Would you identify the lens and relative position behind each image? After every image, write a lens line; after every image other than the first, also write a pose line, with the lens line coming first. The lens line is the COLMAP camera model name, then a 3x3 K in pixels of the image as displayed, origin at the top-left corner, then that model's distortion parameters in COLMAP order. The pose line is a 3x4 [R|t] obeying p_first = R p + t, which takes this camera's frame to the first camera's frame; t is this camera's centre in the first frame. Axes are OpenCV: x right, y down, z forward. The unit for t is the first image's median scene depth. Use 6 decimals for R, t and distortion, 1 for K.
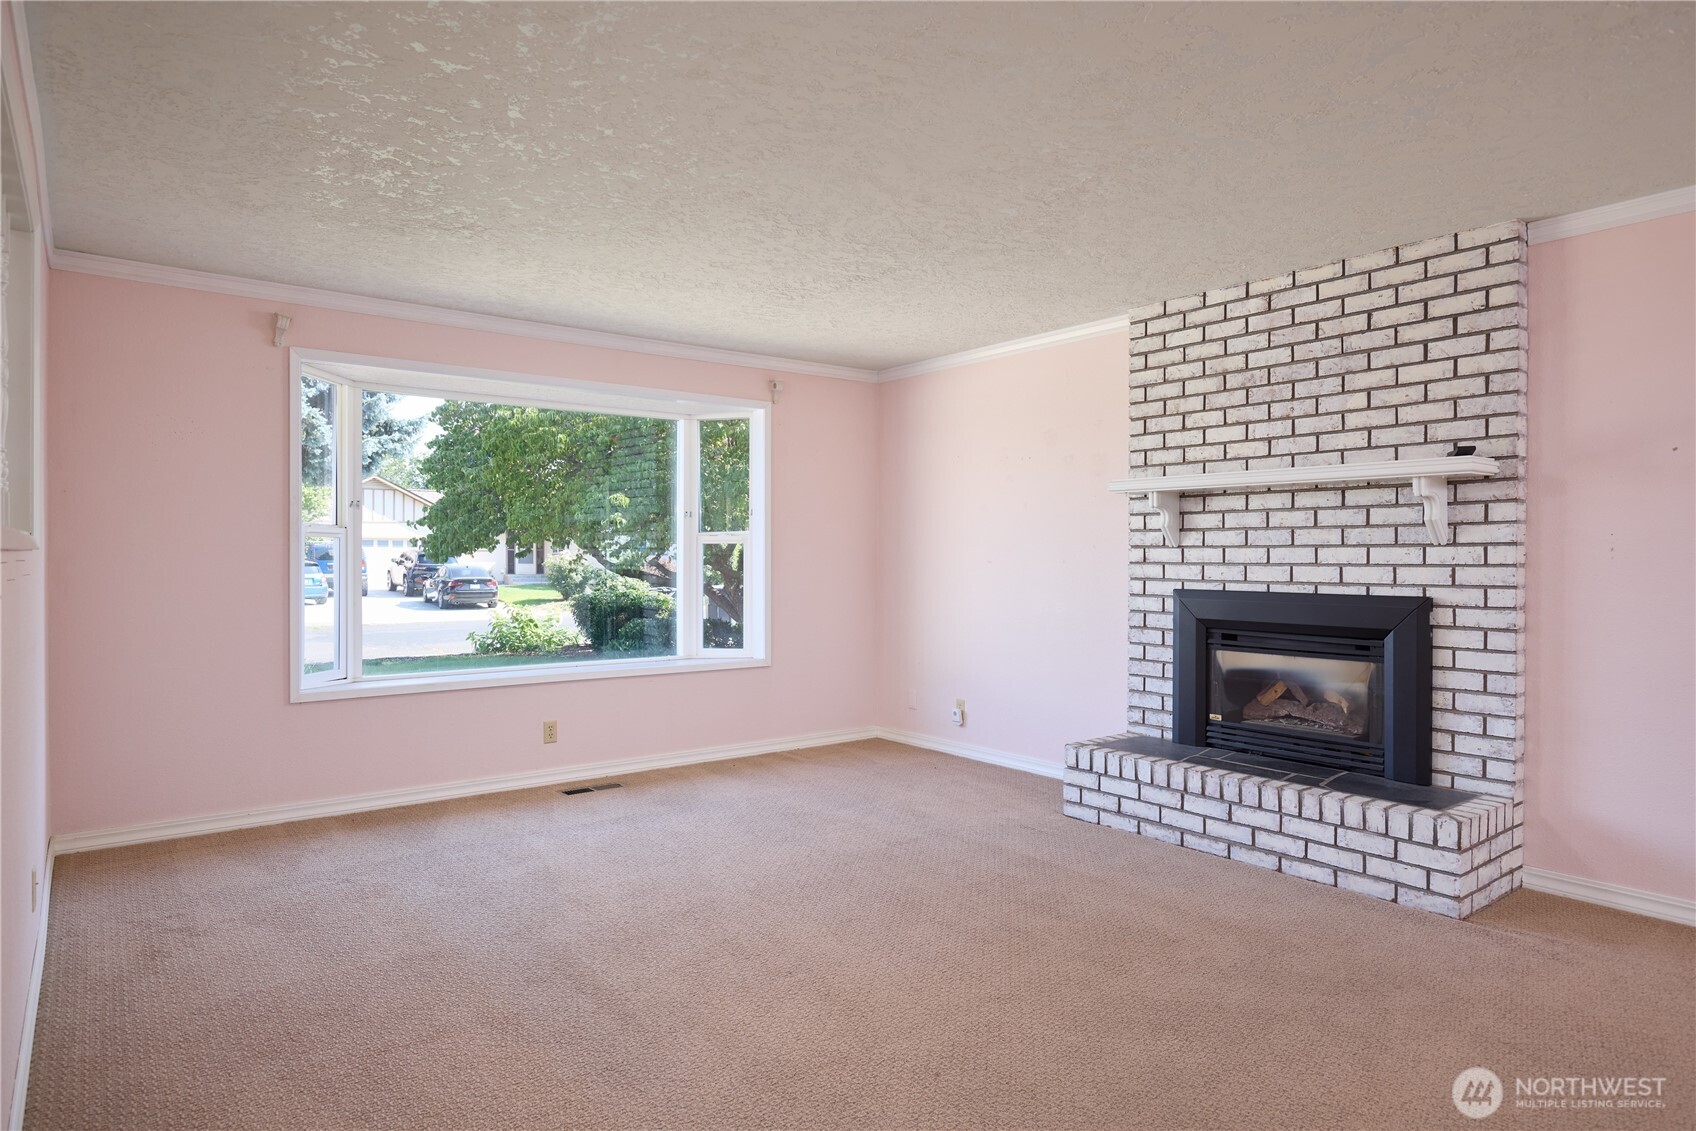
lens RADIAL K [[982.6, 0, 858.8], [0, 982.6, 563.8], [0, 0, 1]] dist [-0.016666, -0.000101]
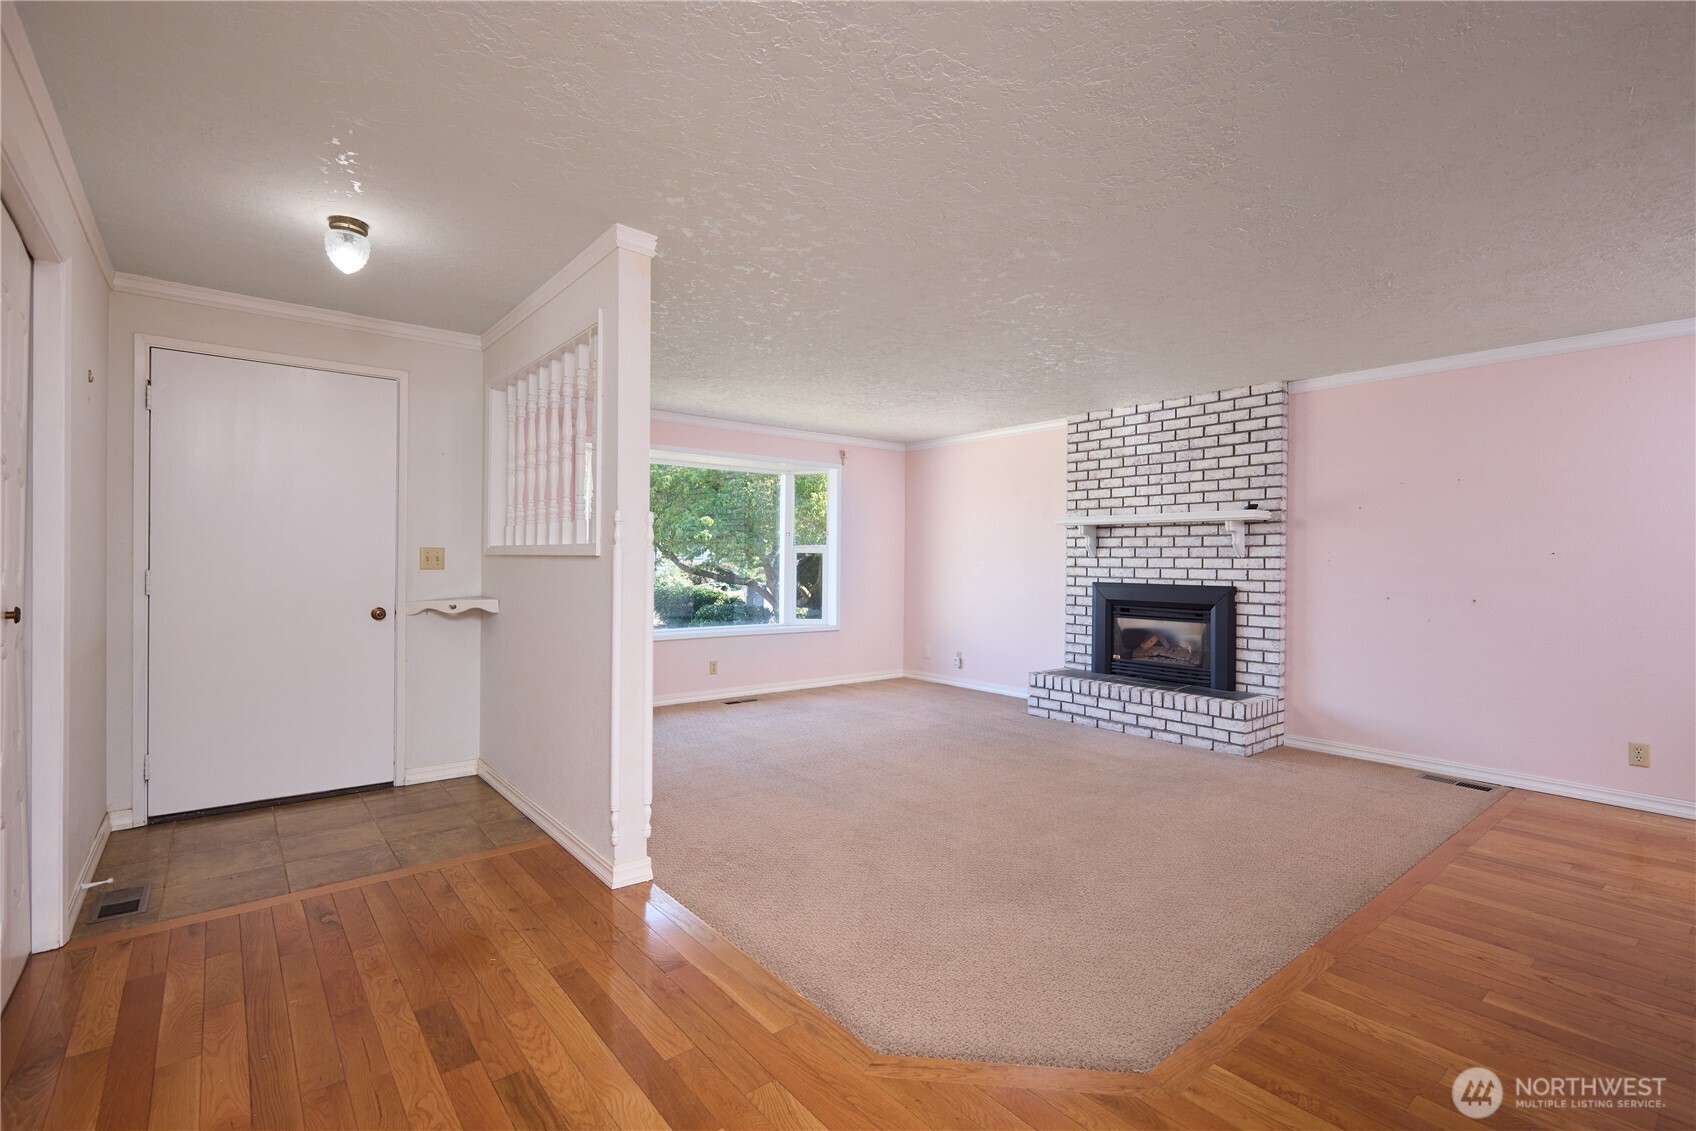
lens RADIAL K [[774.4, 0, 858.7], [0, 774.4, 564.4], [0, 0, 1]] dist [-0.000774, 0.000796]
pose [[0.999701, 0.007118, 0.023394, -0.130951], [-0.007026, 0.999967, -0.004009, 0.003587], [-0.023422, 0.003844, 0.999718, -0.375549]]
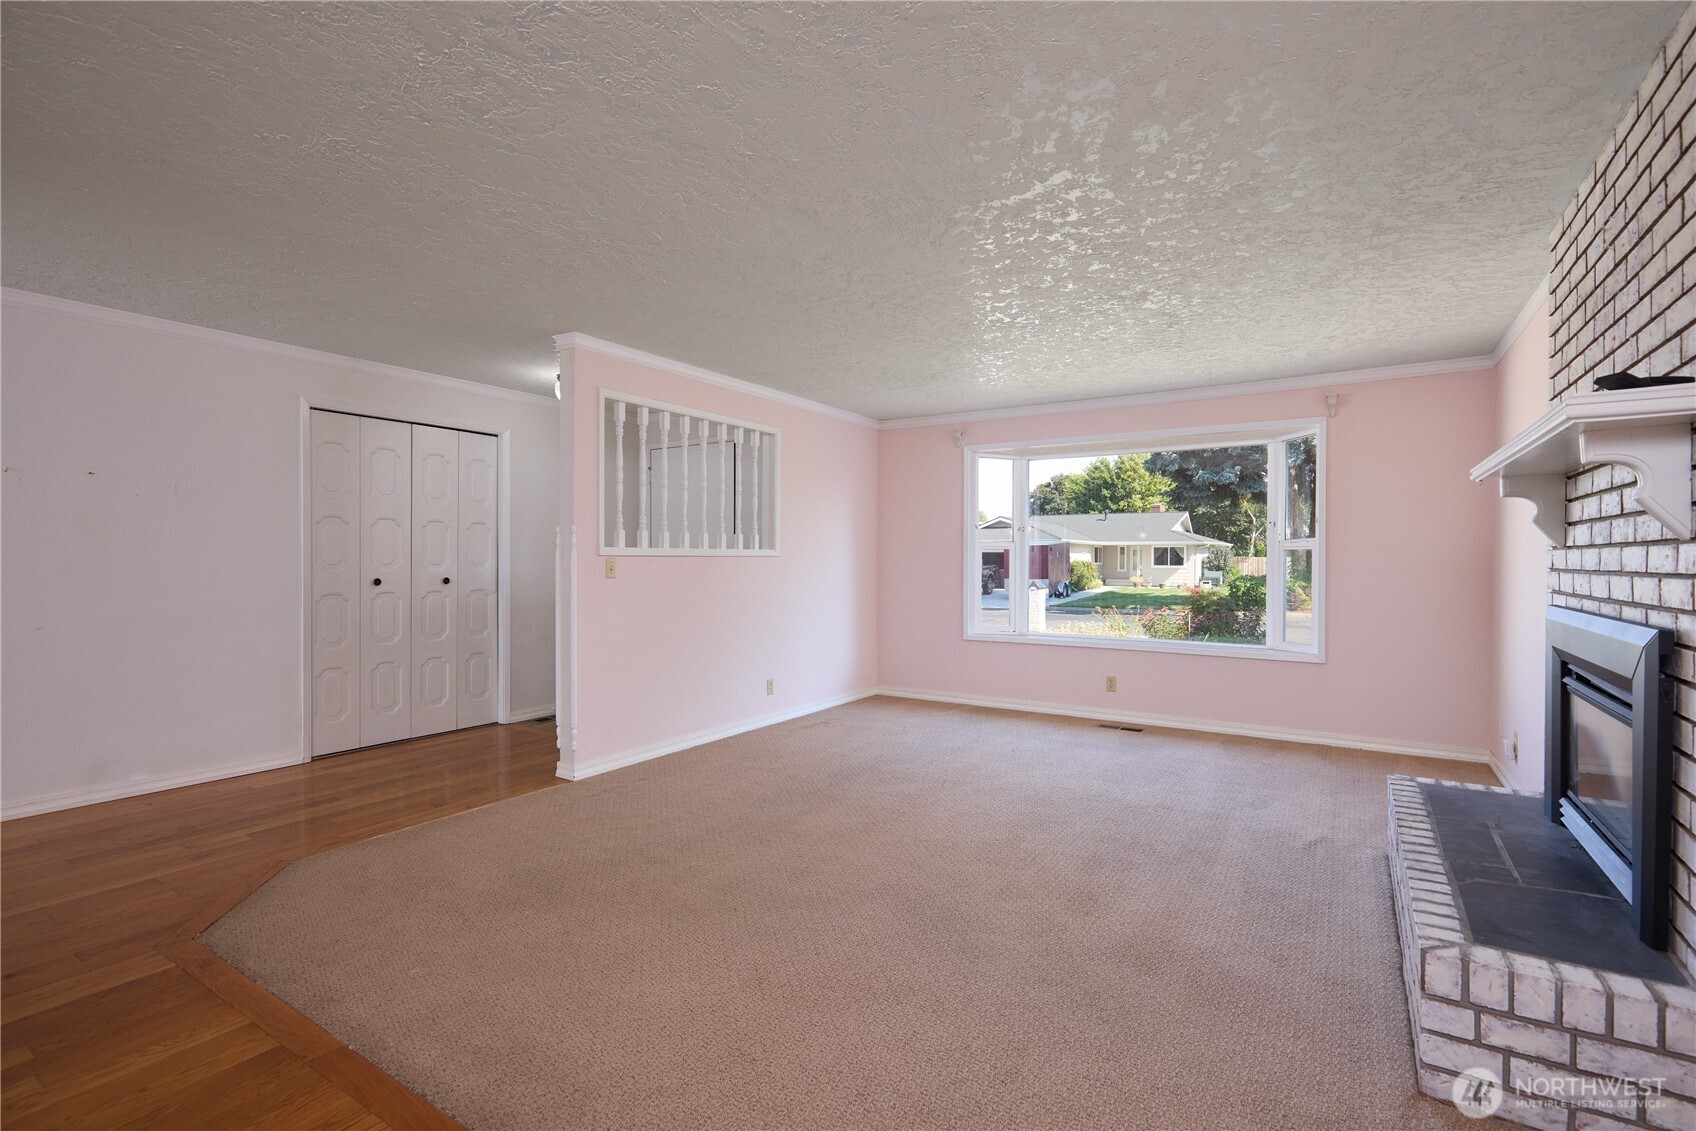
lens RADIAL K [[774.4, 0, 858.7], [0, 774.4, 564.4], [0, 0, 1]] dist [-0.000774, 0.000796]
pose [[0.333086, 0.005252, -0.942882, 0.781778], [-0.010342, 0.999945, 0.001916, 0.000266], [0.942840, 0.009113, 0.333122, 0.353350]]
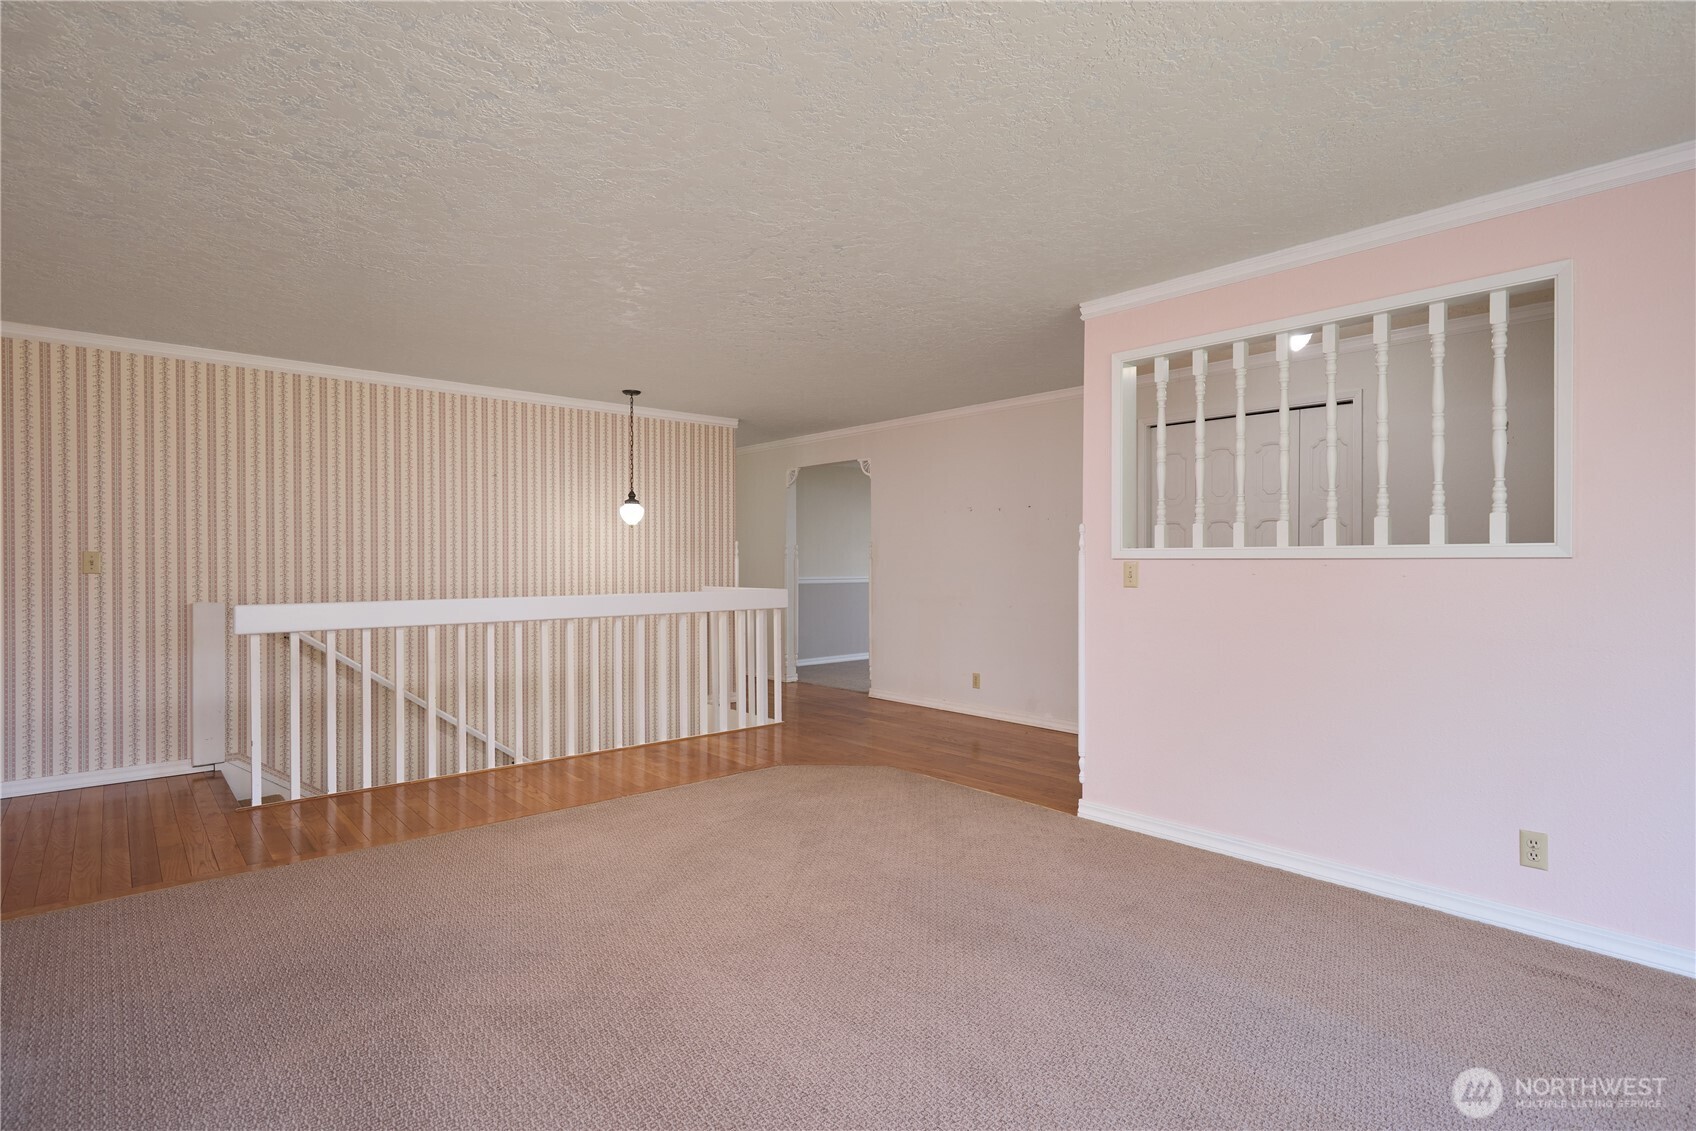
lens RADIAL K [[842.8, 0, 848.0], [0, 842.8, 565.5], [0, 0, 1]] dist [0.001211, 0.000077]
pose [[-0.998168, -0.000284, -0.060506, 0.001230], [-0.001271, 0.999867, 0.016275, -0.014150], [0.060494, 0.016322, -0.998035, 1.318654]]
